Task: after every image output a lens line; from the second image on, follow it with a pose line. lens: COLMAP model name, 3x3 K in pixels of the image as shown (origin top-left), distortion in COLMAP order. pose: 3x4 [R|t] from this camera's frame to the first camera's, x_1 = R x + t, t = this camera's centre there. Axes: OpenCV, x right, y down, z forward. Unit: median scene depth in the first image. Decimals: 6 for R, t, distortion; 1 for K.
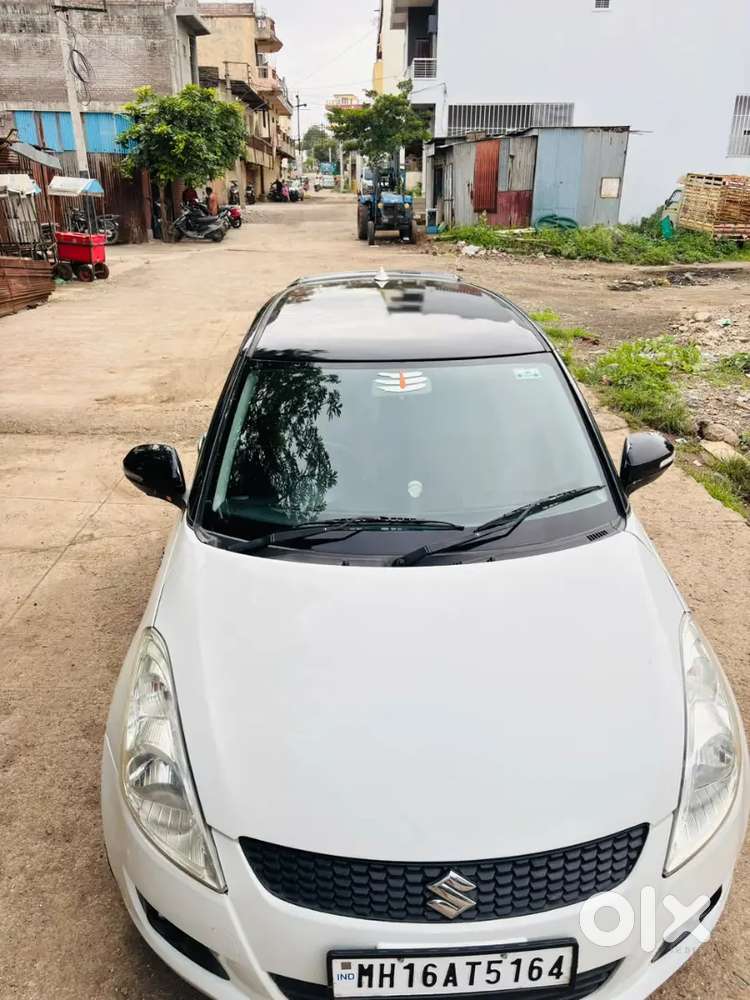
lens RADIAL K [[766.8, 0, 375.0], [0, 766.8, 500.0], [0, 0, 1]] dist [0.045739, -0.052022]
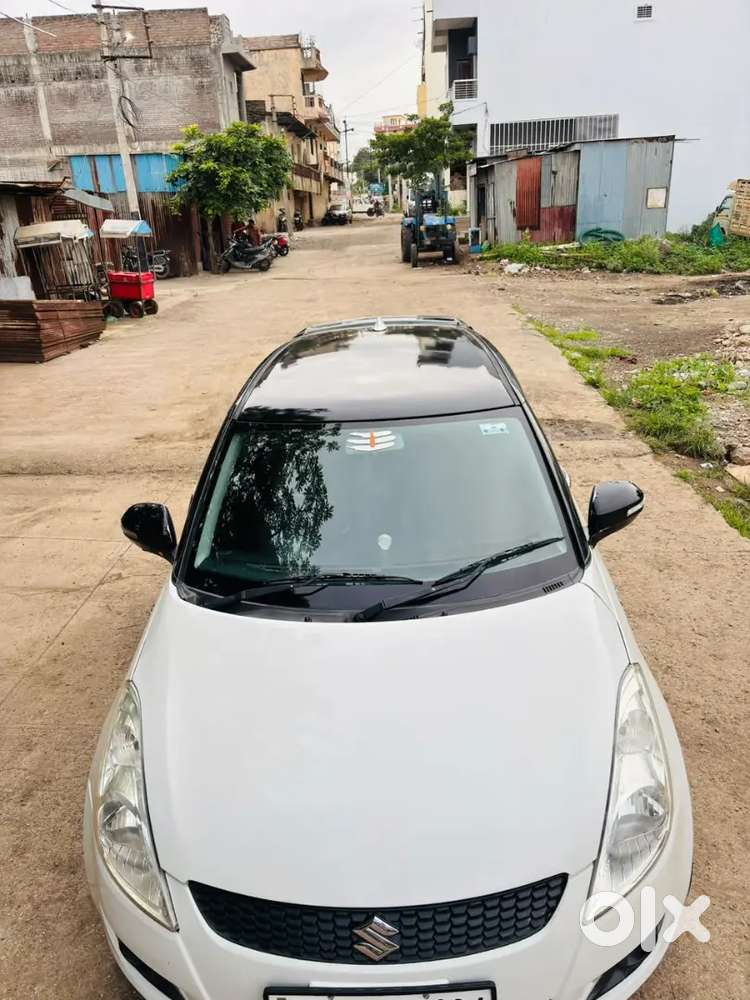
lens RADIAL K [[767.3, 0, 372.8], [0, 767.3, 503.3], [0, 0, 1]] dist [0.053959, -0.065551]
pose [[0.996658, -0.020993, -0.078947, 0.021192], [0.019723, 0.999664, -0.016826, -0.008968], [0.079273, 0.015213, 0.996737, -0.010309]]
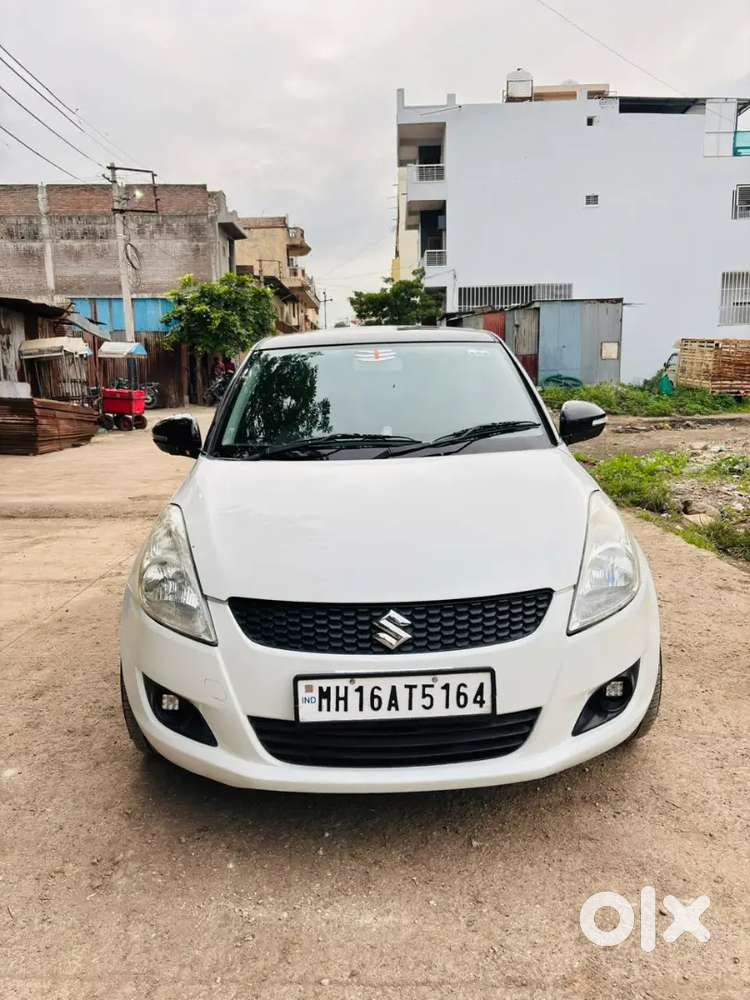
lens RADIAL K [[775.1, 0, 375.0], [0, 775.1, 500.0], [0, 0, 1]] dist [-0.007795, 0.057305]
pose [[0.999303, -0.016882, -0.033287, 0.012818], [0.008898, 0.973902, -0.226796, 0.064858], [0.036247, 0.226342, 0.973373, -0.031428]]
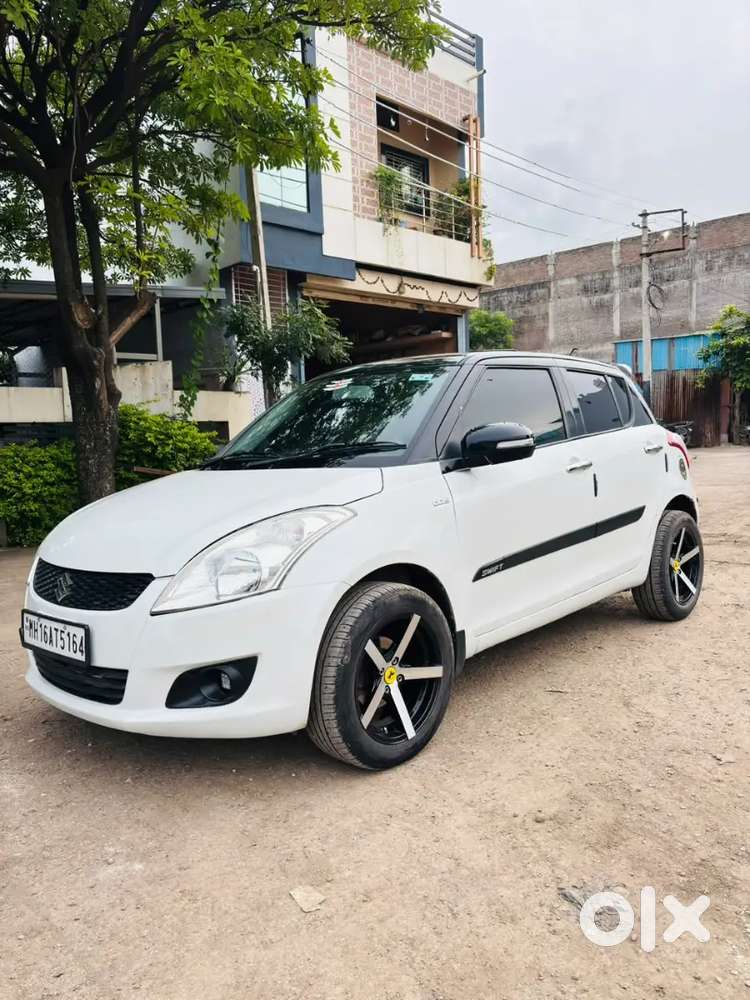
lens RADIAL K [[767.3, 0, 372.8], [0, 767.3, 503.3], [0, 0, 1]] dist [0.053959, -0.065551]
pose [[0.691029, 0.036679, -0.721896, 0.196539], [-0.239136, 0.954074, -0.180436, 0.052568], [0.682124, 0.297318, 0.668063, 0.029404]]
